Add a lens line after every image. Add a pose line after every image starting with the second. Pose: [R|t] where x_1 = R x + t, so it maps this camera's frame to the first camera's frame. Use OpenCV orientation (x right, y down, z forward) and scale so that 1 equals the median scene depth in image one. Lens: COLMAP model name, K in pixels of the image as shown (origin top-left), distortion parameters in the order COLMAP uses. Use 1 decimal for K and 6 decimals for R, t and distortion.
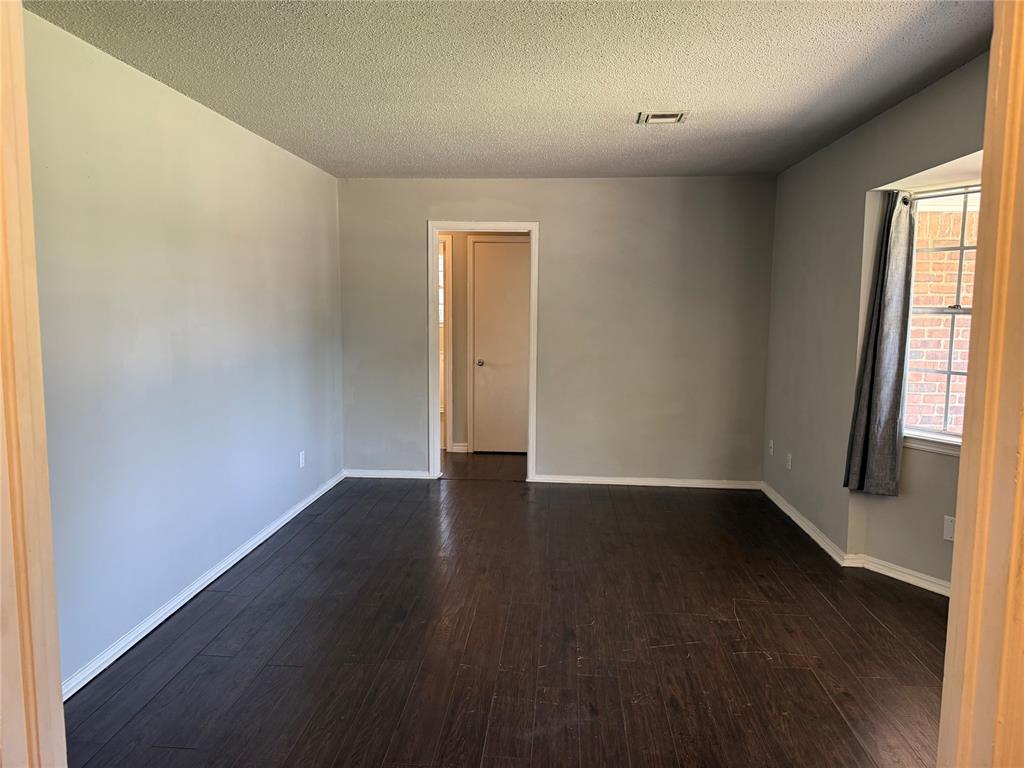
lens RADIAL K [[717.0, 0, 516.6], [0, 717.0, 384.7], [0, 0, 1]] dist [0.057677, -0.078319]
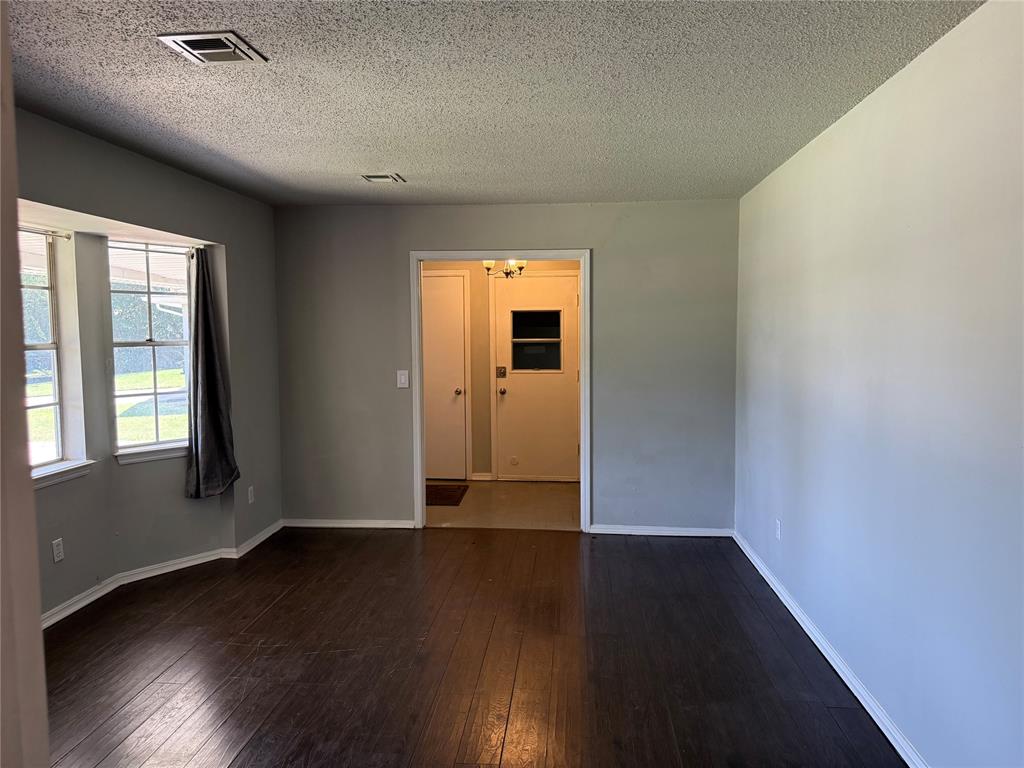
lens RADIAL K [[719.3, 0, 506.7], [0, 719.3, 368.9], [0, 0, 1]] dist [0.106969, -0.077652]
pose [[-0.999589, -0.002163, 0.028584, -0.080631], [0.002703, 0.985594, 0.169106, -0.253695], [-0.028538, 0.169114, -0.985183, 2.040475]]
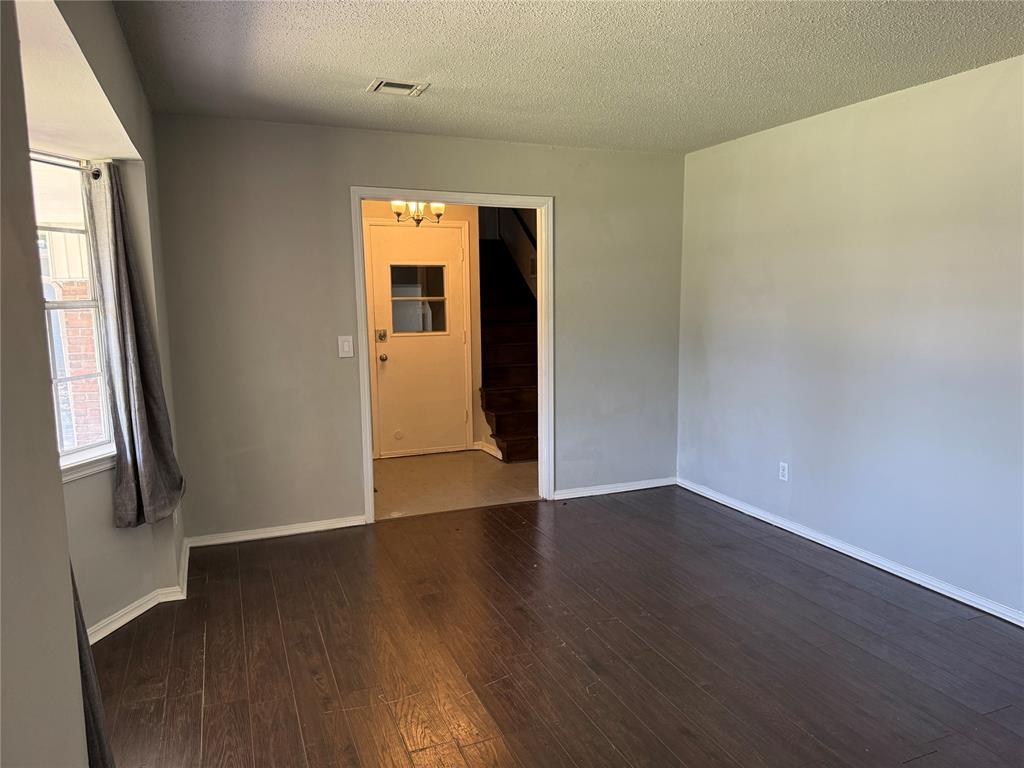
lens RADIAL K [[717.0, 0, 516.6], [0, 717.0, 384.7], [0, 0, 1]] dist [0.057677, -0.078319]
pose [[-0.896516, 0.059662, -0.438976, 0.555816], [-0.048305, 0.971818, 0.230732, -0.203398], [0.440371, 0.228060, -0.868368, 1.718578]]
